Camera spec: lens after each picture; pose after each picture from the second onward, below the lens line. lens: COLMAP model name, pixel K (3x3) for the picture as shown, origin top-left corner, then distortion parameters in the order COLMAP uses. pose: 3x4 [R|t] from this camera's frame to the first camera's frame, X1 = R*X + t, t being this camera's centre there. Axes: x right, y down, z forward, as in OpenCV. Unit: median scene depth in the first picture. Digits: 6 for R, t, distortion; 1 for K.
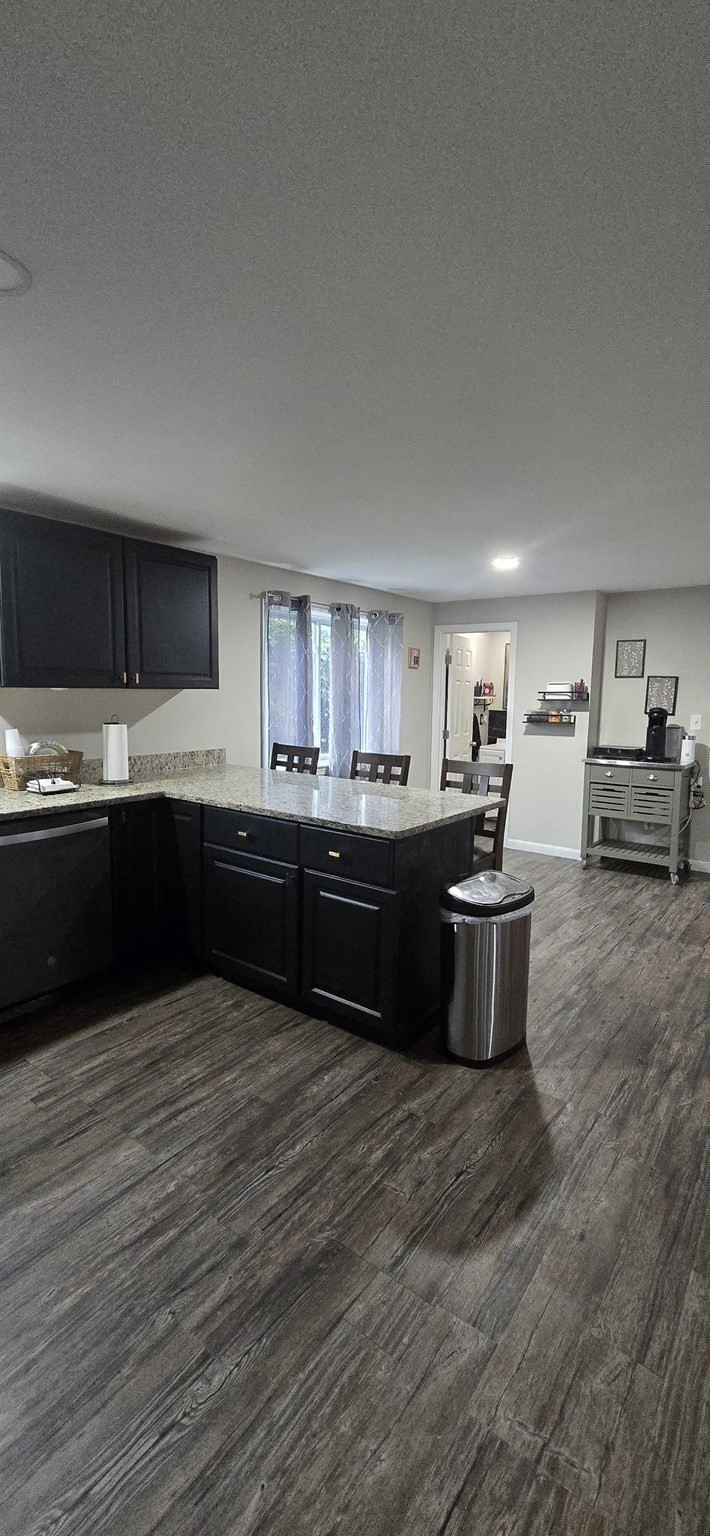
lens RADIAL K [[631.0, 0, 356.5], [0, 631.0, 760.3], [0, 0, 1]] dist [0.002437, 0.001266]
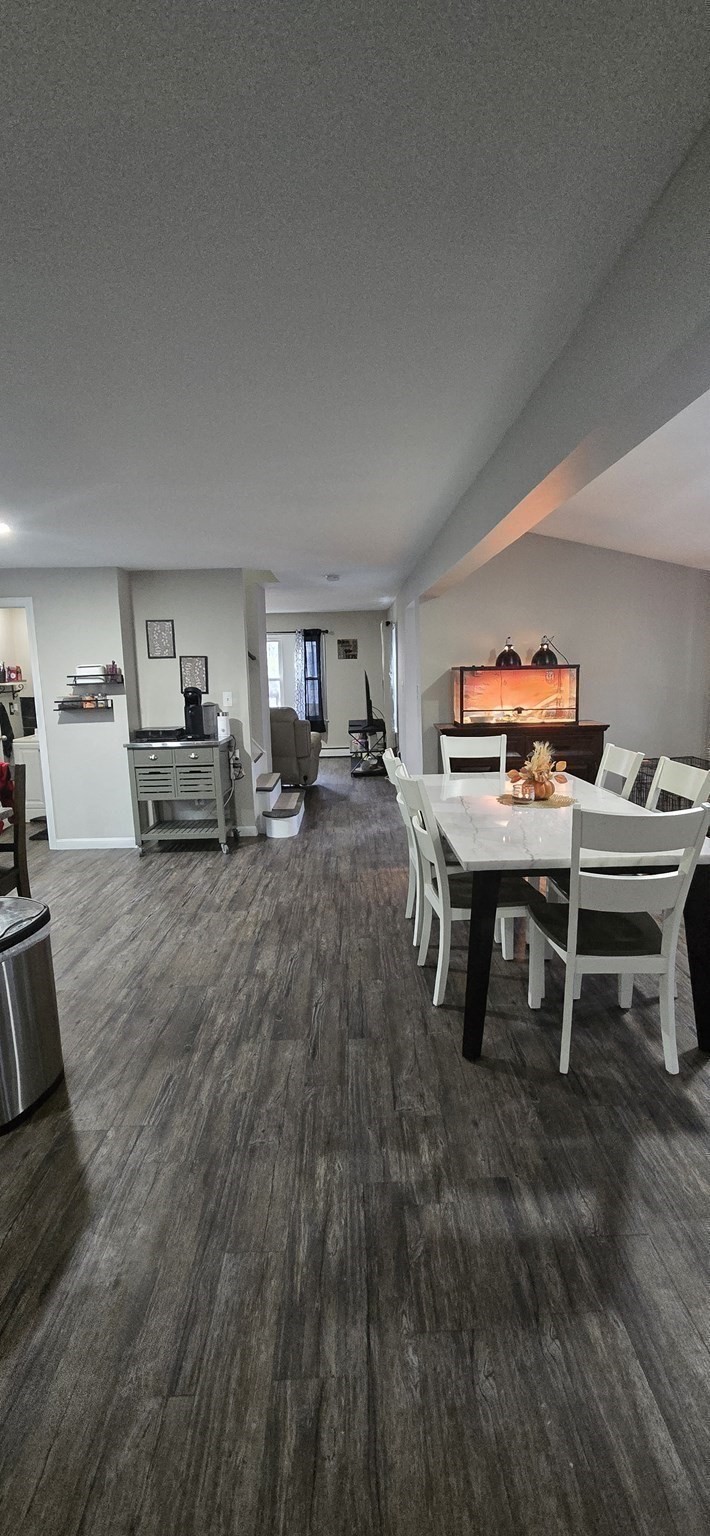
lens RADIAL K [[631.0, 0, 358.2], [0, 631.0, 757.1], [0, 0, 1]] dist [0.002437, 0.001266]
pose [[0.793910, -0.117851, 0.596505, 0.077235], [0.098772, 0.993003, 0.064727, -0.011694], [-0.599960, 0.007531, 0.799995, 0.023129]]
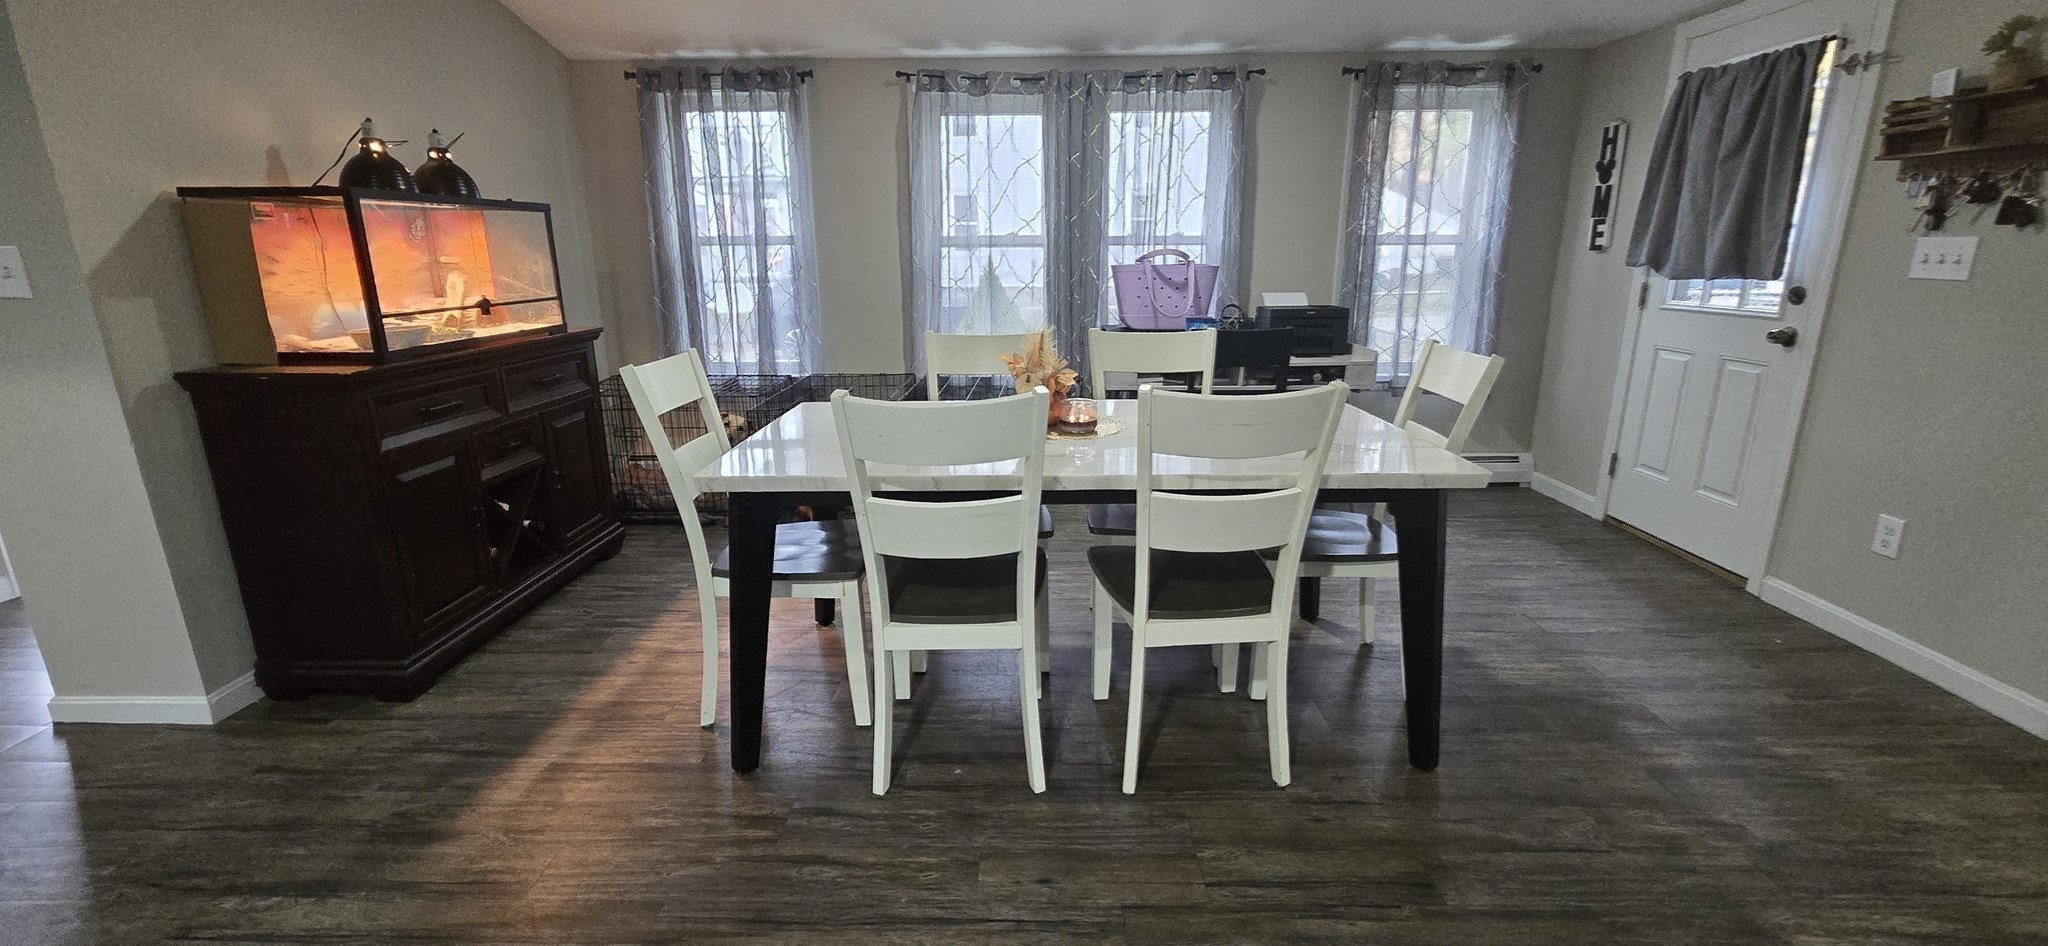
lens RADIAL K [[841.3, 0, 1014.9], [0, 841.3, 470.7], [0, 0, 1]] dist [0.002437, 0.001266]
pose [[-0.587899, -0.222174, 0.777826, 0.248736], [0.073244, 0.942975, 0.324706, -0.054973], [-0.805612, 0.247866, -0.538101, 0.849989]]
